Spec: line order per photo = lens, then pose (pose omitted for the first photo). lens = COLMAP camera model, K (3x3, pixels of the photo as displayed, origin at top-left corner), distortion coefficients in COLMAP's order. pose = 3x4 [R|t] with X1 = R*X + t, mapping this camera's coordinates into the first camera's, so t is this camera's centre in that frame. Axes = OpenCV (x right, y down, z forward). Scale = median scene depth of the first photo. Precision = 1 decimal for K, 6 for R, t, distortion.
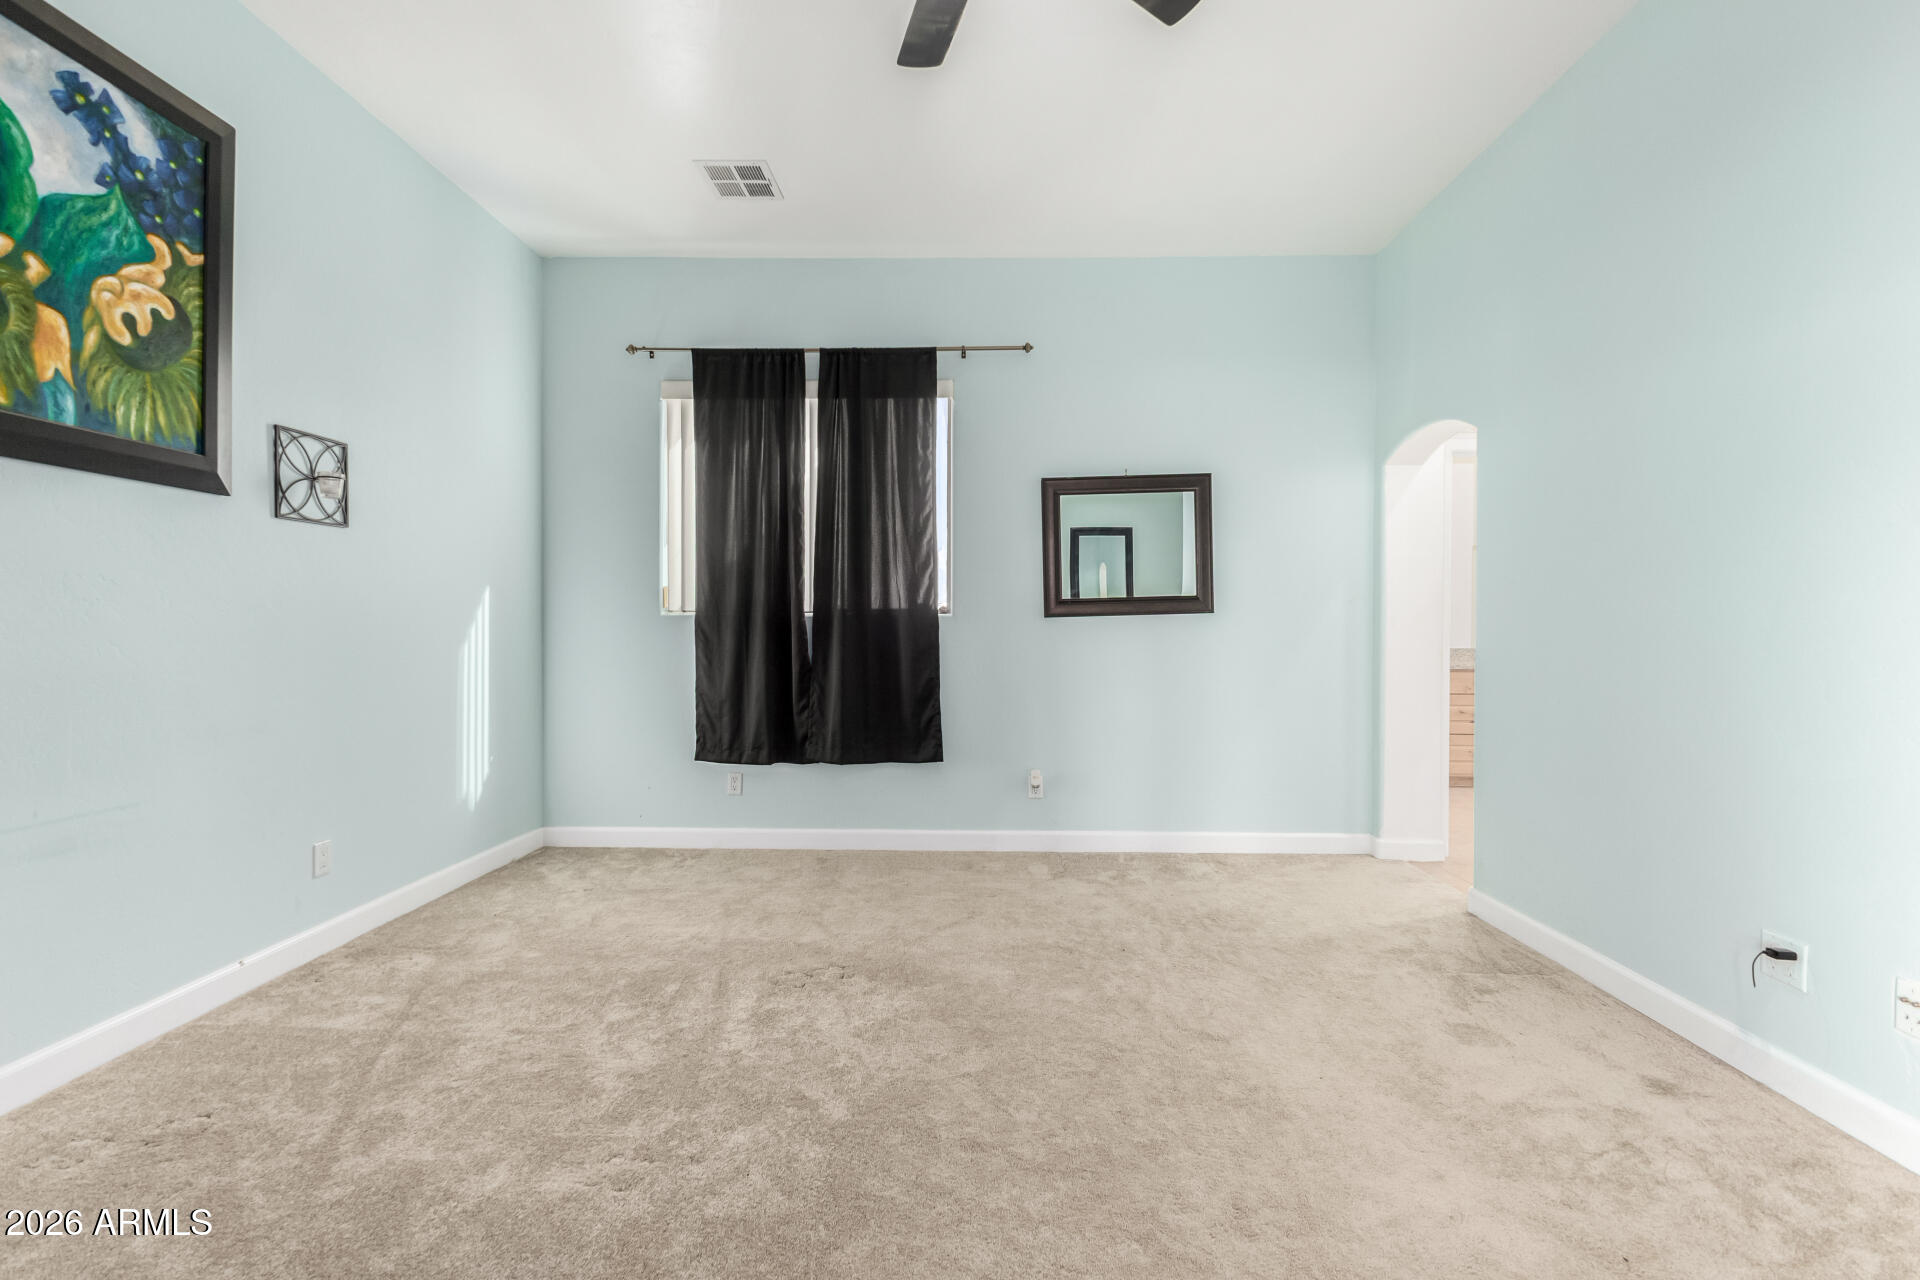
lens RADIAL K [[821.9, 0, 960.0], [0, 821.9, 640.0], [0, 0, 1]] dist [0.011935, -0.005756]
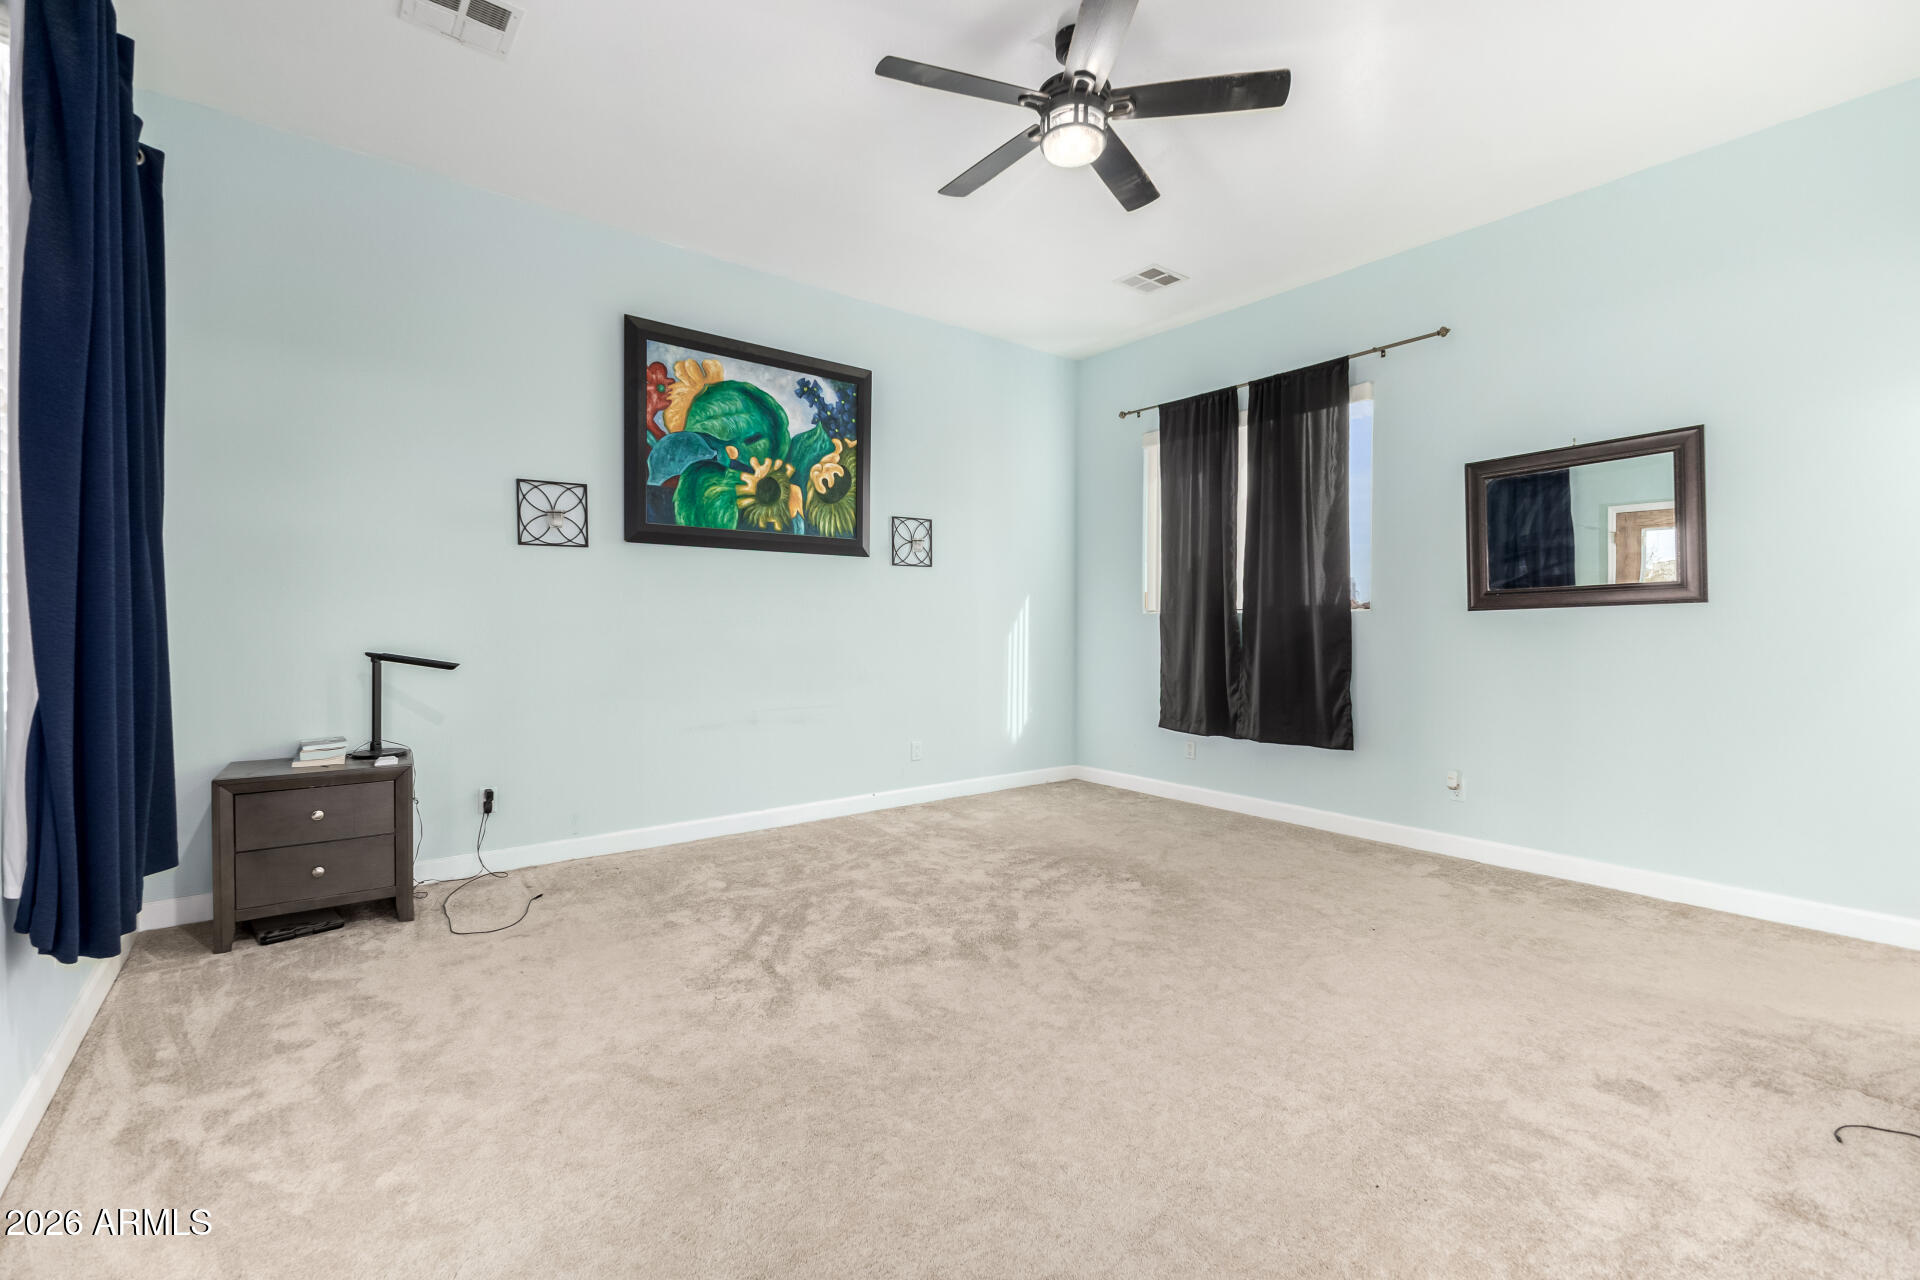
lens RADIAL K [[821.9, 0, 960.0], [0, 821.9, 640.0], [0, 0, 1]] dist [0.011935, -0.005756]
pose [[0.636283, 0.012056, -0.771362, 0.752251], [-0.009525, 0.999924, 0.007771, 0.006653], [0.771397, 0.002403, 0.636350, -0.081800]]
